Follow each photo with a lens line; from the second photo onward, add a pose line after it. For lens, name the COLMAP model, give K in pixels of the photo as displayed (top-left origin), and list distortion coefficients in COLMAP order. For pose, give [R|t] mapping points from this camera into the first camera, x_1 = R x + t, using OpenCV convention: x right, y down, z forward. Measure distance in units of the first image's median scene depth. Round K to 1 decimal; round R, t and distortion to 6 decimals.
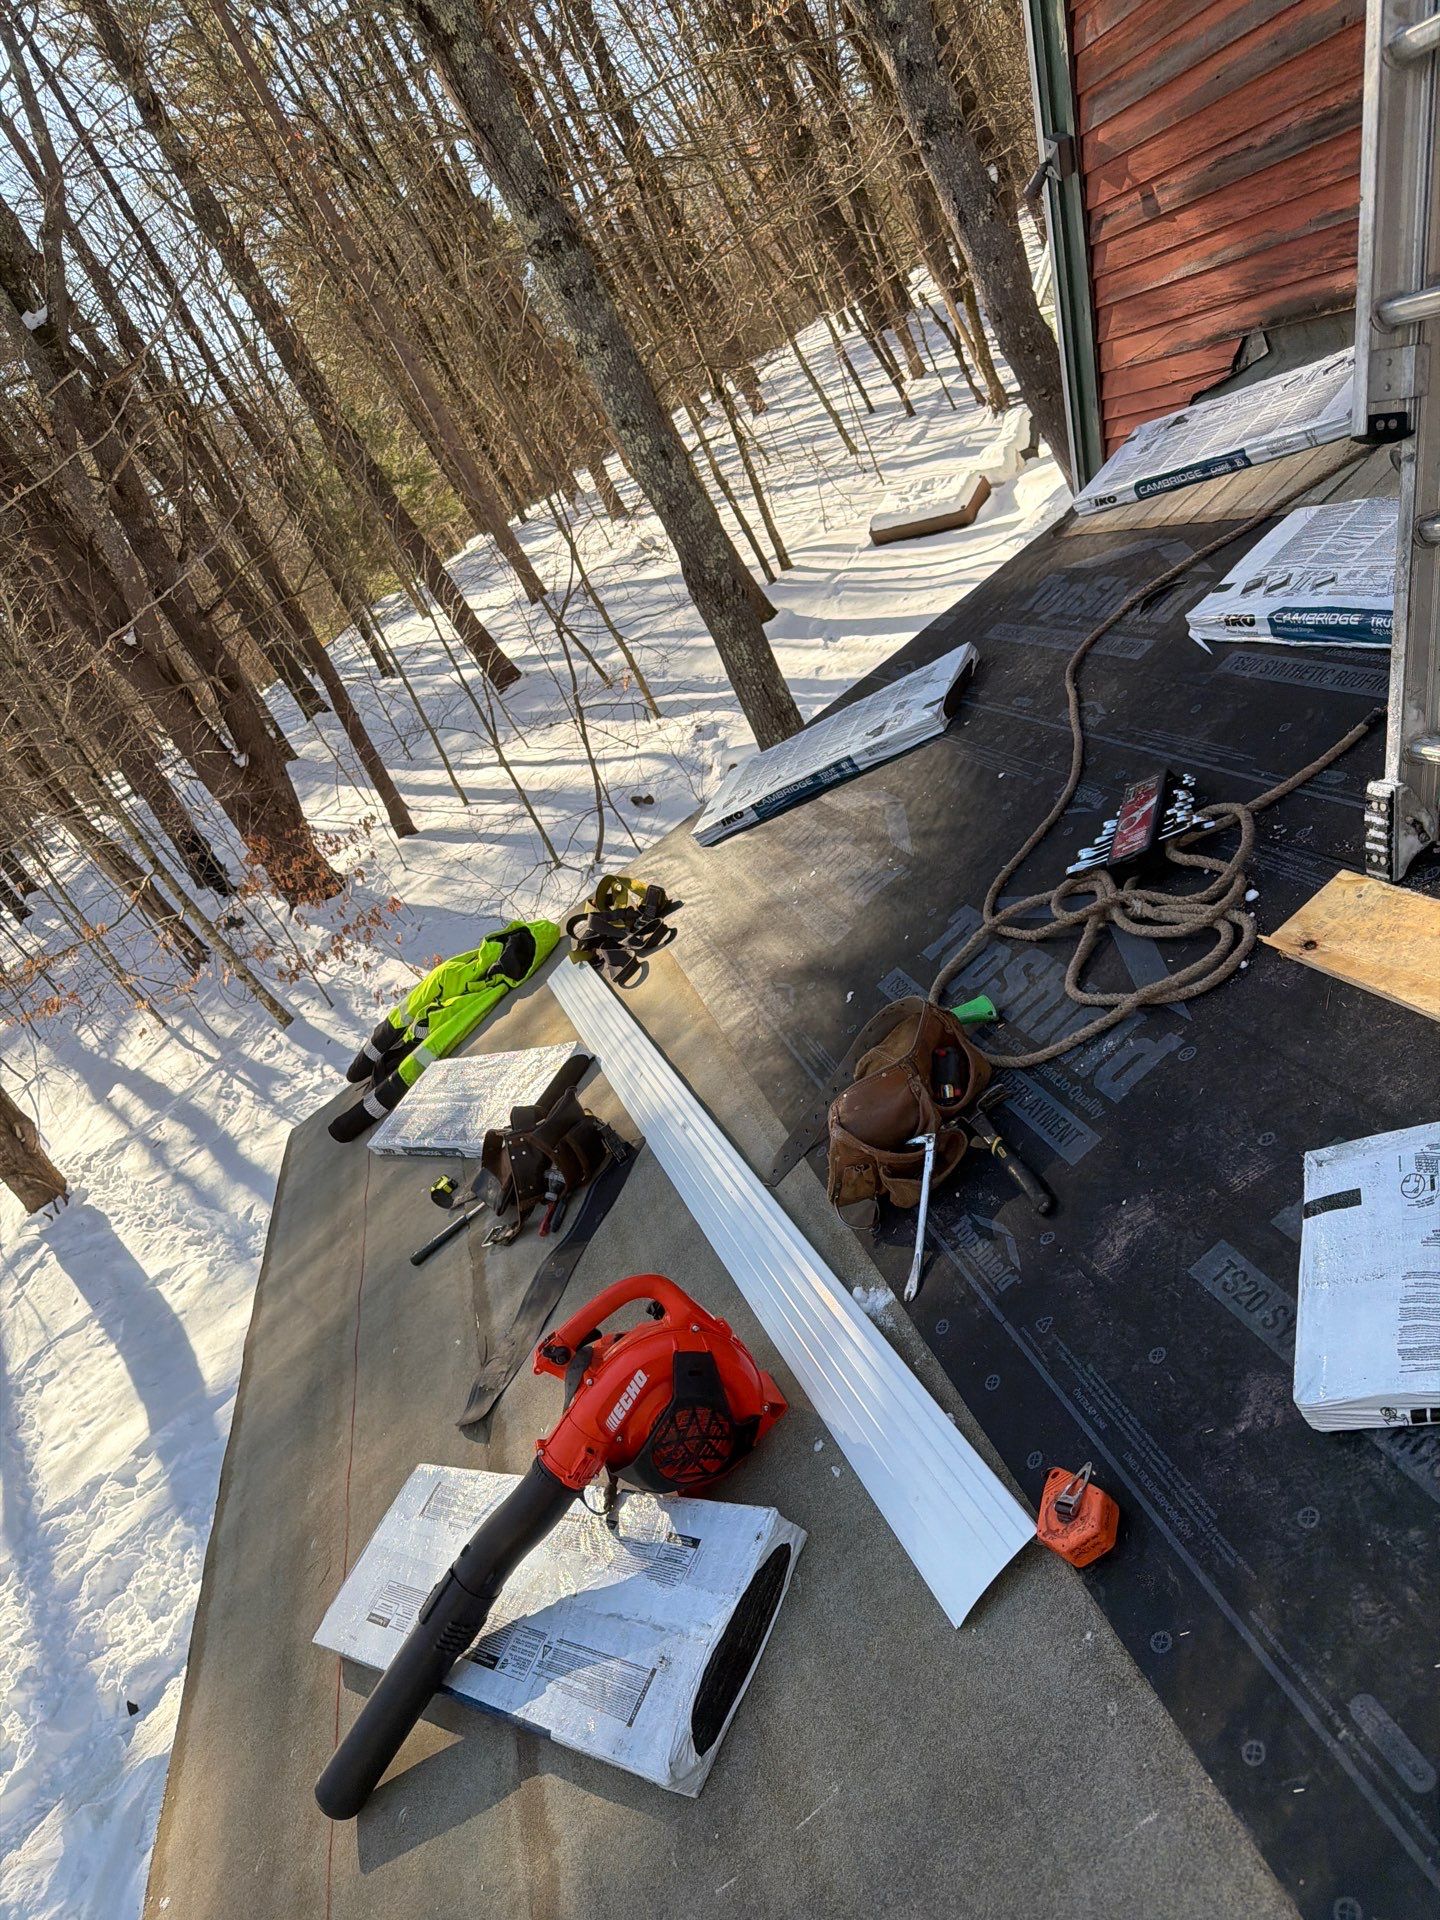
lens RADIAL K [[1206.3, 0, 720.0], [0, 1206.3, 960.0], [0, 0, 1]] dist [-0.003707, -0.001616]
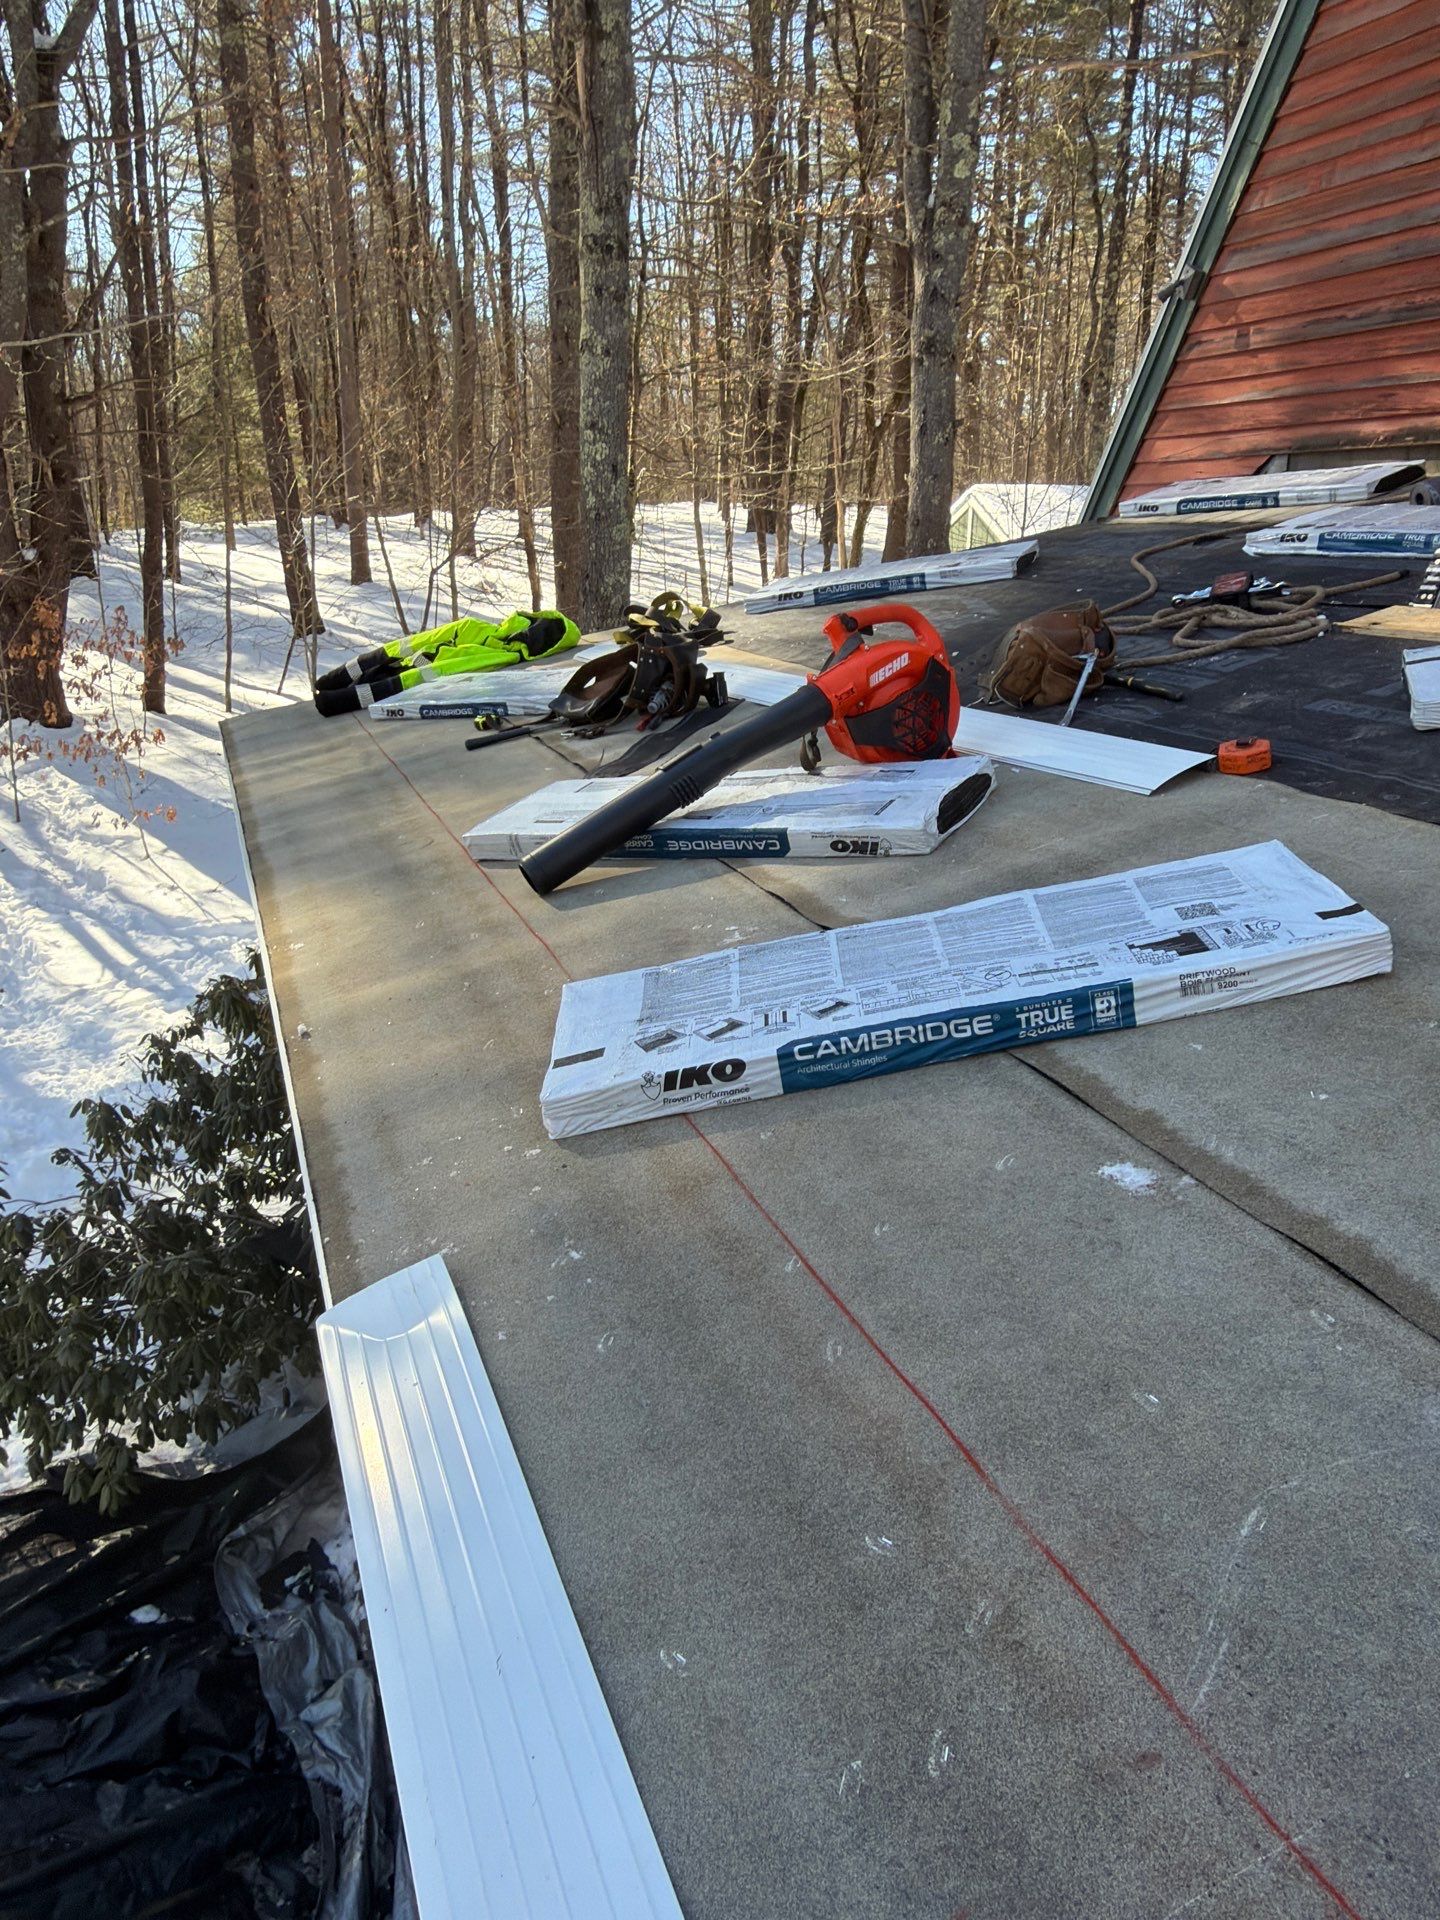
lens RADIAL K [[1206.3, 0, 720.0], [0, 1206.3, 960.0], [0, 0, 1]] dist [-0.003707, -0.001616]
pose [[0.880806, 0.407737, 0.240690, -0.190864], [-0.381619, 0.912255, -0.148853, 0.410879], [-0.280264, 0.039258, 0.959120, -0.088220]]
